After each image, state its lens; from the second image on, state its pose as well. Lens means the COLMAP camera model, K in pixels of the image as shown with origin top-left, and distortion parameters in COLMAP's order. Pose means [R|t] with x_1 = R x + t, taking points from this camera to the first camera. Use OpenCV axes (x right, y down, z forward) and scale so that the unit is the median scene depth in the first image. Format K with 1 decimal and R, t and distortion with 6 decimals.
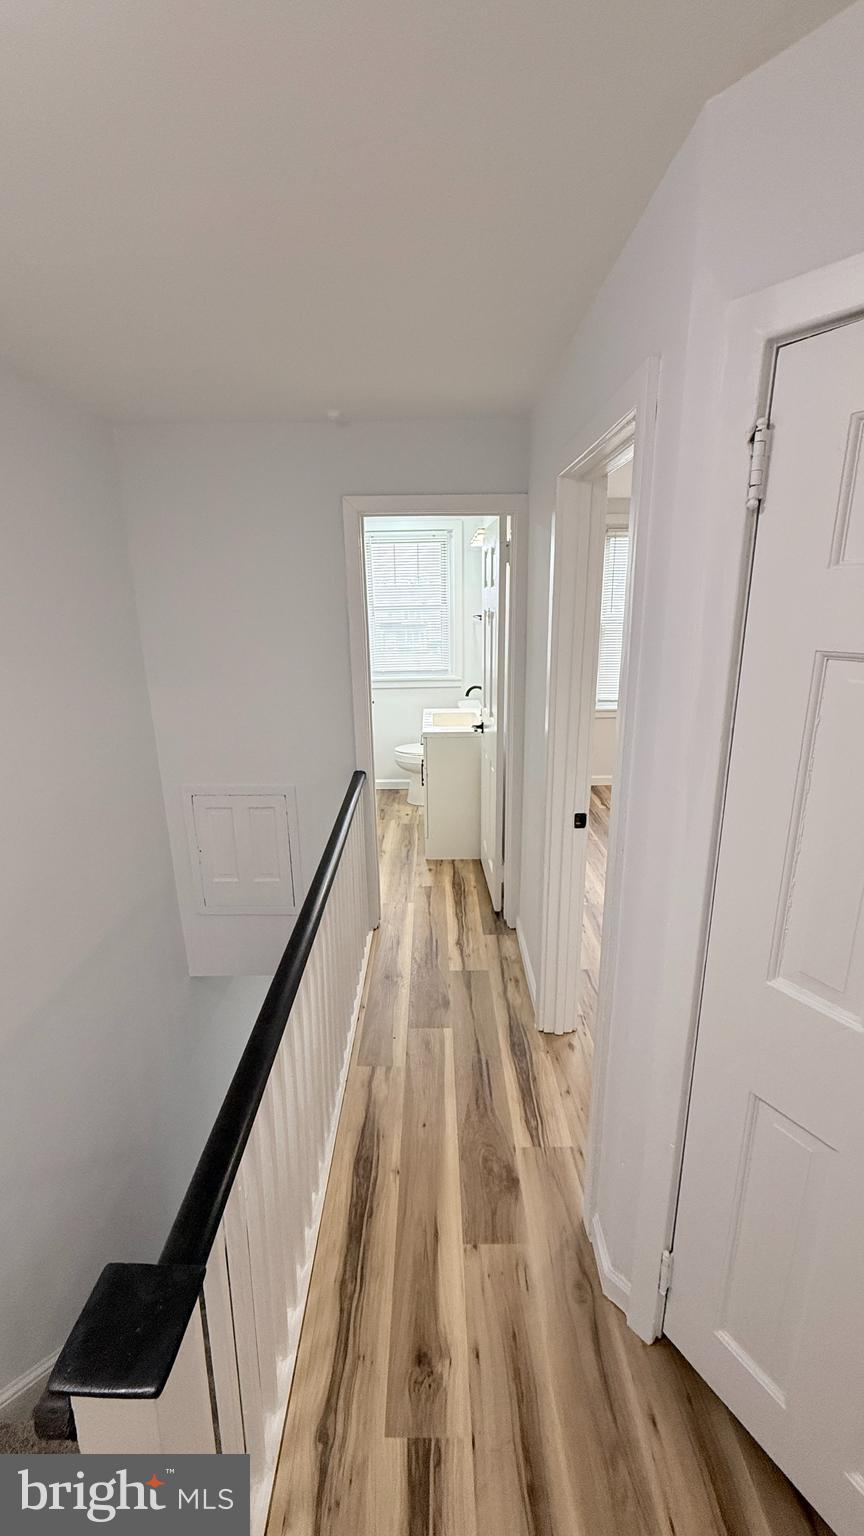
lens RADIAL K [[609.8, 0, 428.8], [0, 609.8, 764.2], [0, 0, 1]] dist [0.000134, -0.000086]
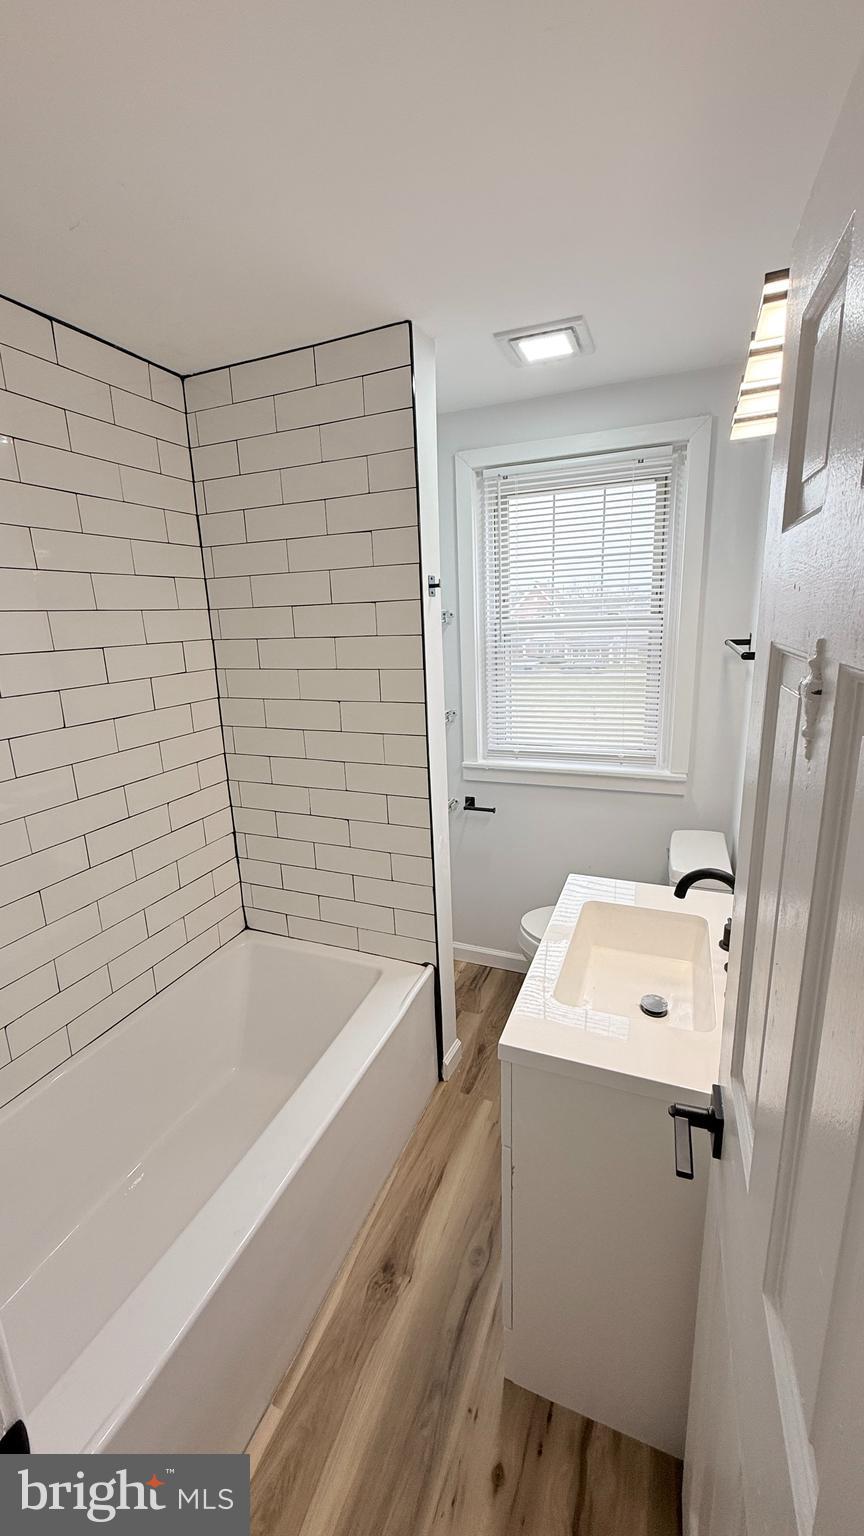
lens RADIAL K [[609.8, 0, 428.8], [0, 609.8, 764.2], [0, 0, 1]] dist [0.000134, -0.000086]
pose [[0.927138, 0.072283, -0.367681, 0.093997], [-0.078482, 0.996914, -0.001914, -0.300780], [0.366408, 0.030631, 0.929950, 1.132145]]
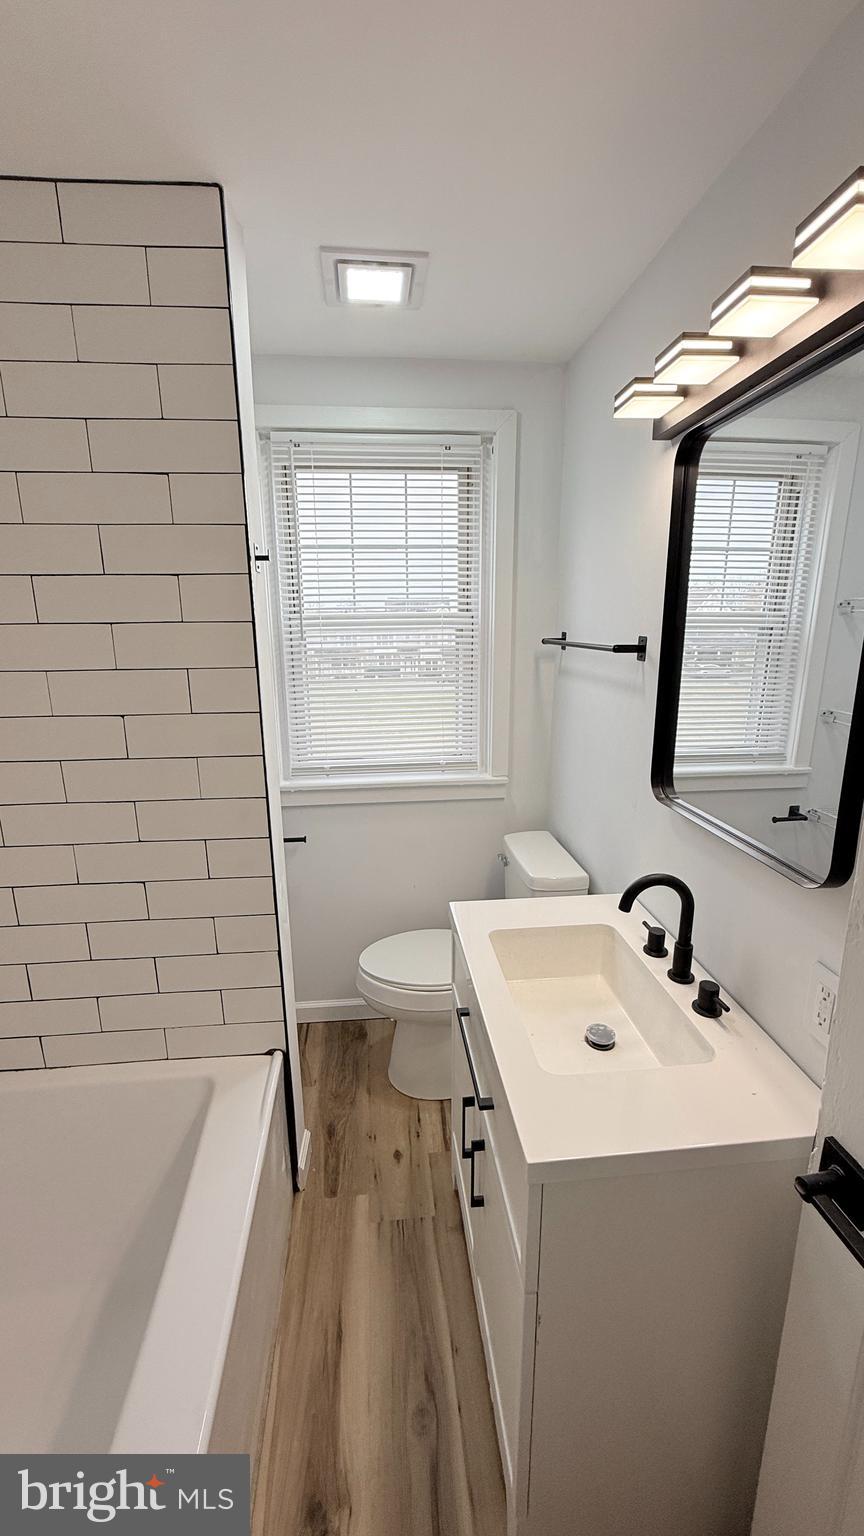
lens RADIAL K [[609.8, 0, 428.8], [0, 609.8, 764.2], [0, 0, 1]] dist [0.000134, -0.000086]
pose [[0.994444, -0.017133, 0.103867, -0.106371], [0.021274, 0.999017, -0.038887, -0.303436], [-0.103098, 0.040880, 0.993831, 1.255679]]
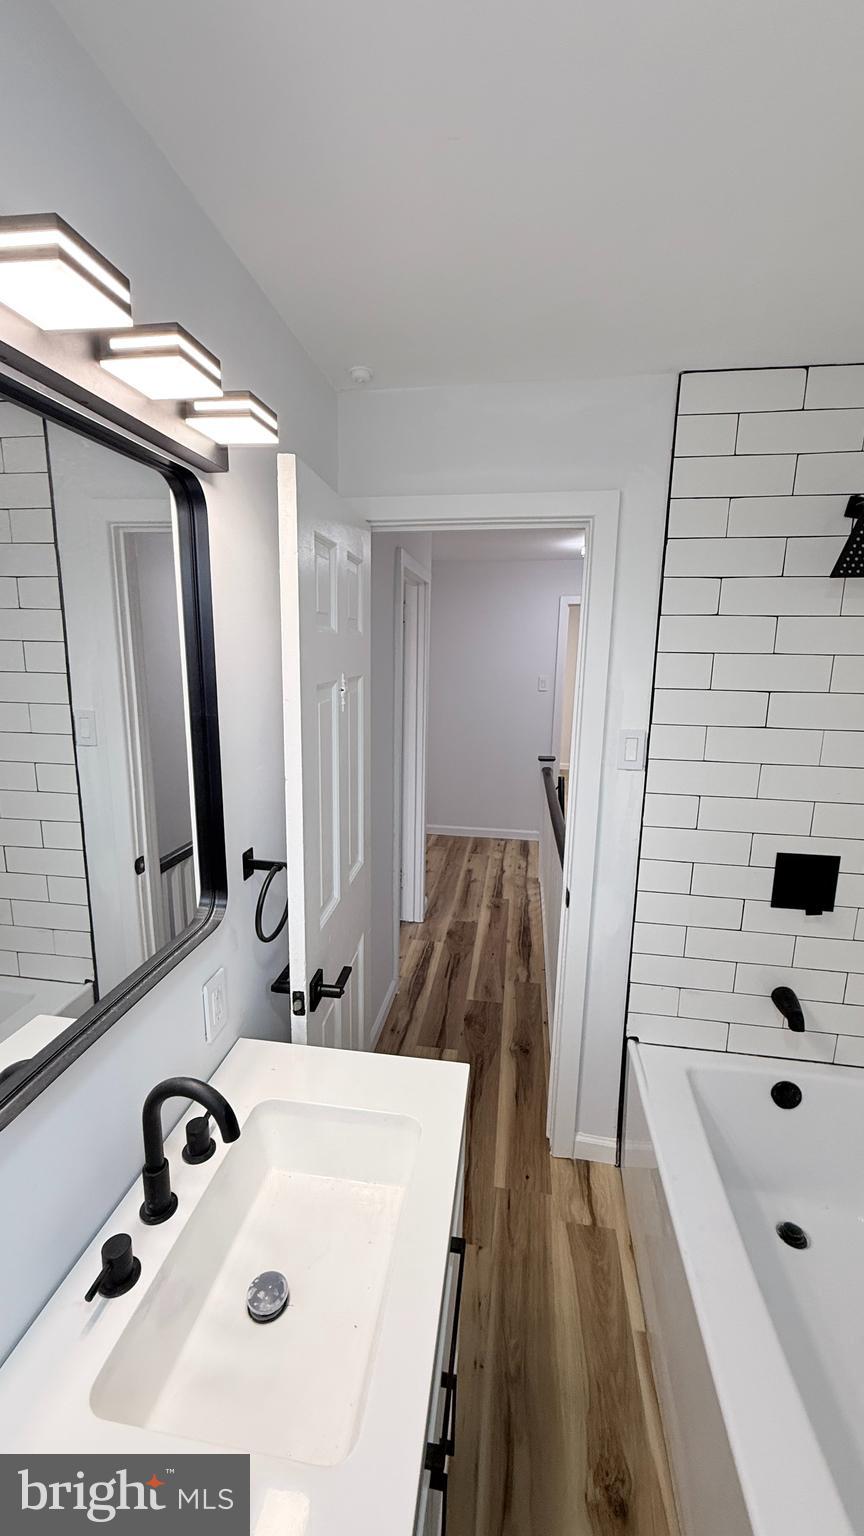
lens RADIAL K [[609.8, 0, 428.8], [0, 609.8, 764.2], [0, 0, 1]] dist [0.000134, -0.000086]
pose [[-0.989265, -0.029373, 0.143154, -0.050146], [0.037825, 0.894742, 0.444979, -0.548910], [-0.141156, 0.445616, -0.884025, 1.960161]]
